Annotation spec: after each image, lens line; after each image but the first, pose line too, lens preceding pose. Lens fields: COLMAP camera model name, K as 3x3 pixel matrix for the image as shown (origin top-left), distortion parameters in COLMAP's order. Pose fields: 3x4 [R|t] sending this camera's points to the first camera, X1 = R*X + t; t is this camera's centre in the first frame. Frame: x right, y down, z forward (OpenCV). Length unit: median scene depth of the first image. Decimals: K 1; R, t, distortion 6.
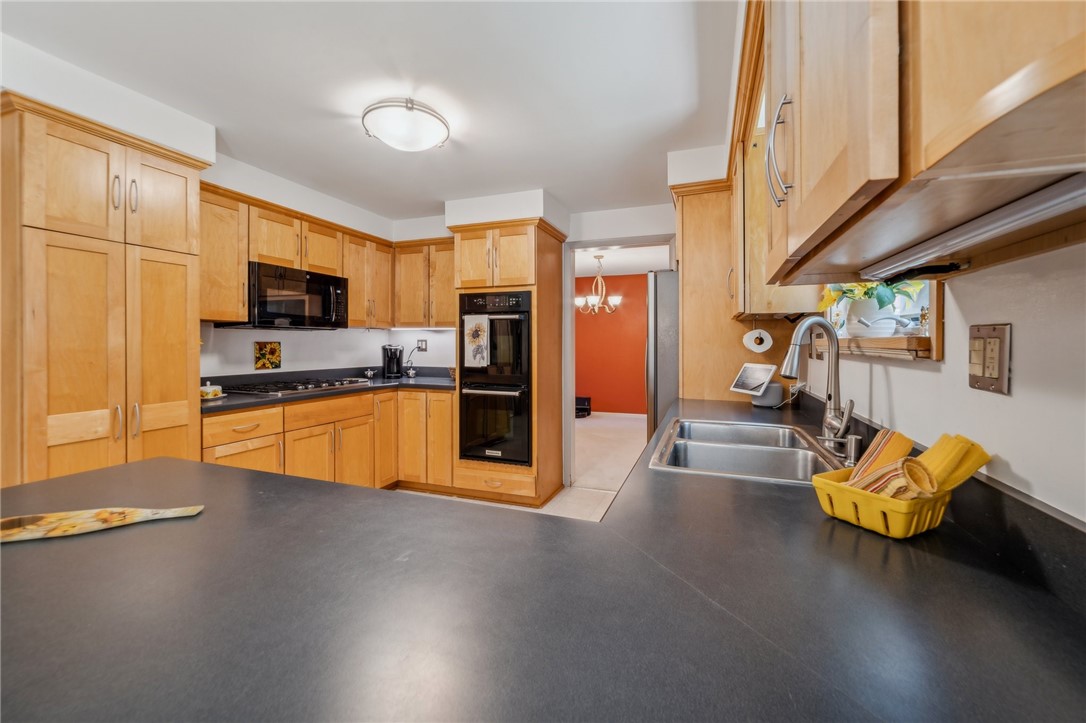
lens RADIAL K [[459.8, 0, 549.6], [0, 459.8, 344.8], [0, 0, 1]] dist [-0.034534, 0.000159]
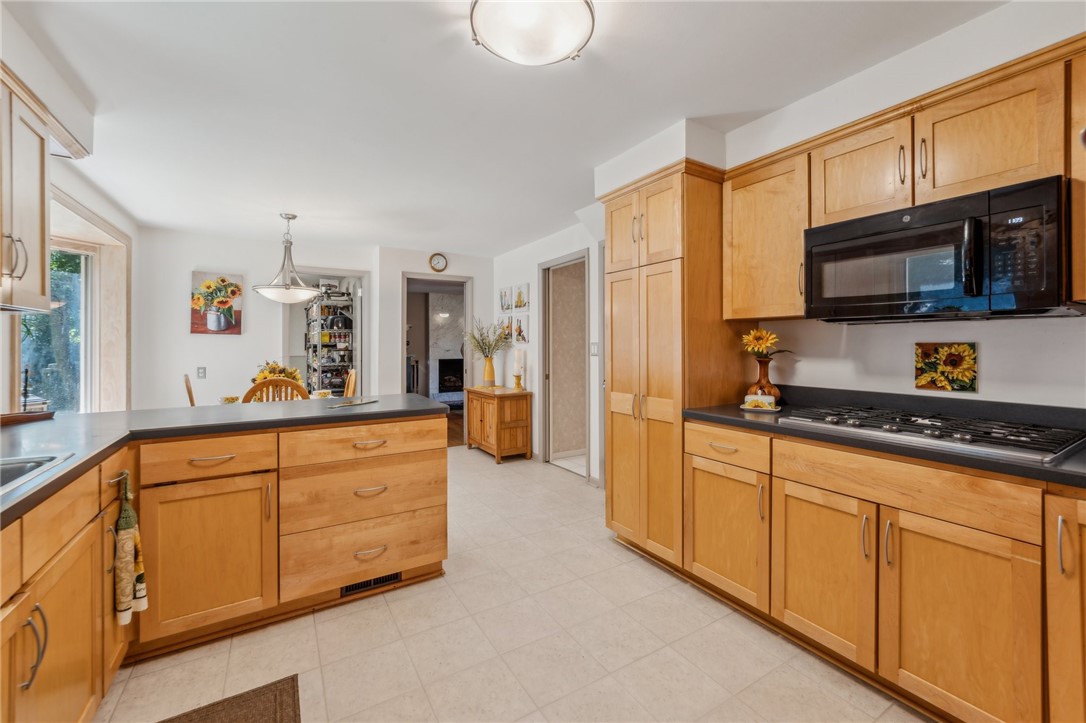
lens RADIAL K [[459.8, 0, 549.6], [0, 459.8, 344.8], [0, 0, 1]] dist [-0.034534, 0.000159]
pose [[-0.638422, -0.000241, -0.769687, 0.121631], [-0.002098, 0.999997, 0.001428, -0.003530], [0.769684, 0.002526, -0.638420, 0.902398]]
